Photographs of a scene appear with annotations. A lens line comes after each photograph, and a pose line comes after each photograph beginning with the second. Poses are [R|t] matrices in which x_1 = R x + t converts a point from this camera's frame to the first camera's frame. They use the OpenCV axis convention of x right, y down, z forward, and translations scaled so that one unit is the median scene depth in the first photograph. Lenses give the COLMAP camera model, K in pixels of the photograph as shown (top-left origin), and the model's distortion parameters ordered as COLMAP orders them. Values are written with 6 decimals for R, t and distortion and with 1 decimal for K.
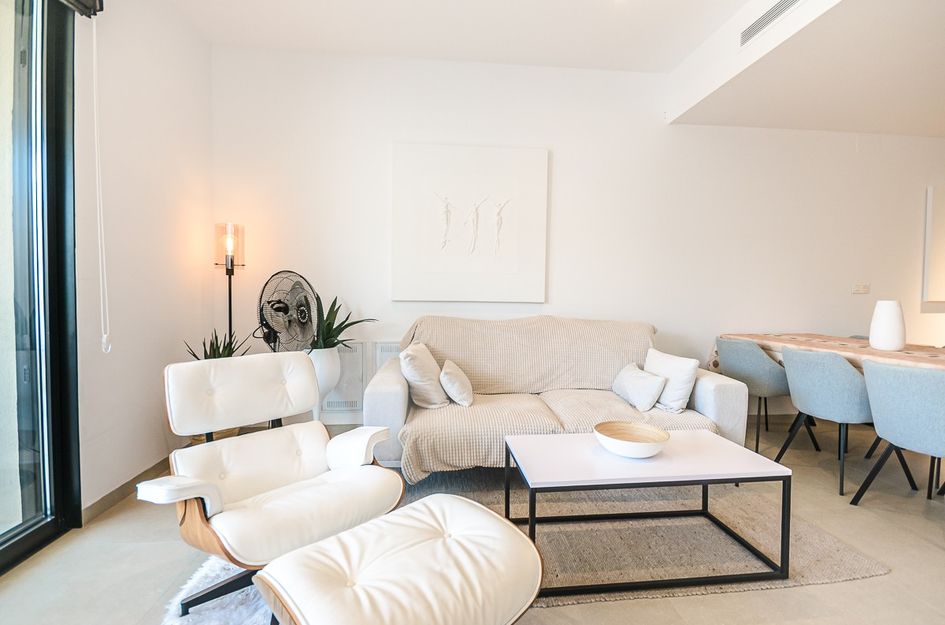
lens RADIAL K [[432.8, 0, 454.7], [0, 432.8, 300.4], [0, 0, 1]] dist [0.003632, -0.005537]
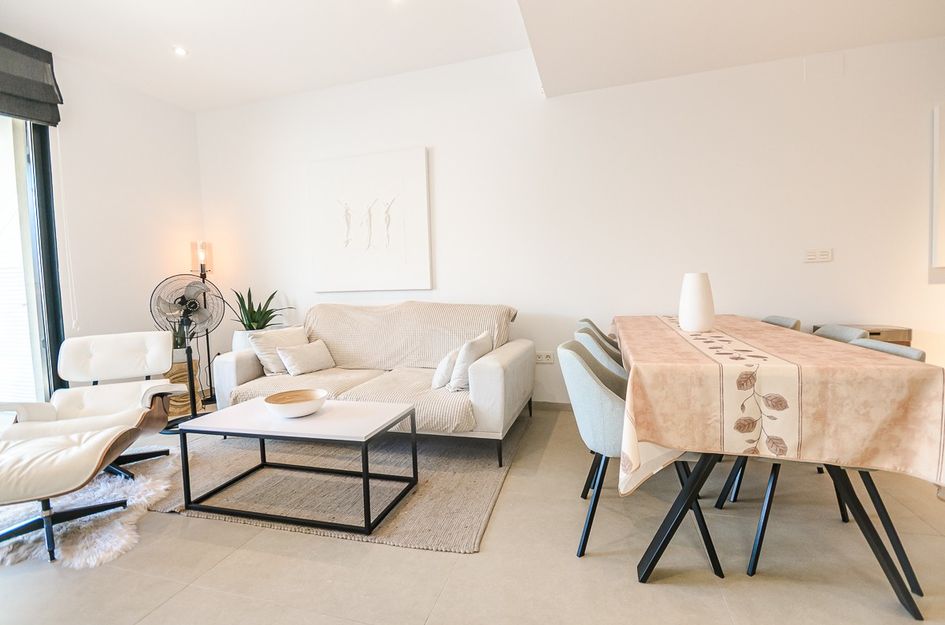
lens RADIAL K [[432.8, 0, 534.3], [0, 432.8, 306.7], [0, 0, 1]] dist [0.003632, -0.005537]
pose [[0.927467, -0.020713, -0.373331, 0.978896], [0.037566, 0.998574, 0.037924, 0.019886], [0.372013, -0.049198, 0.926923, 0.095239]]
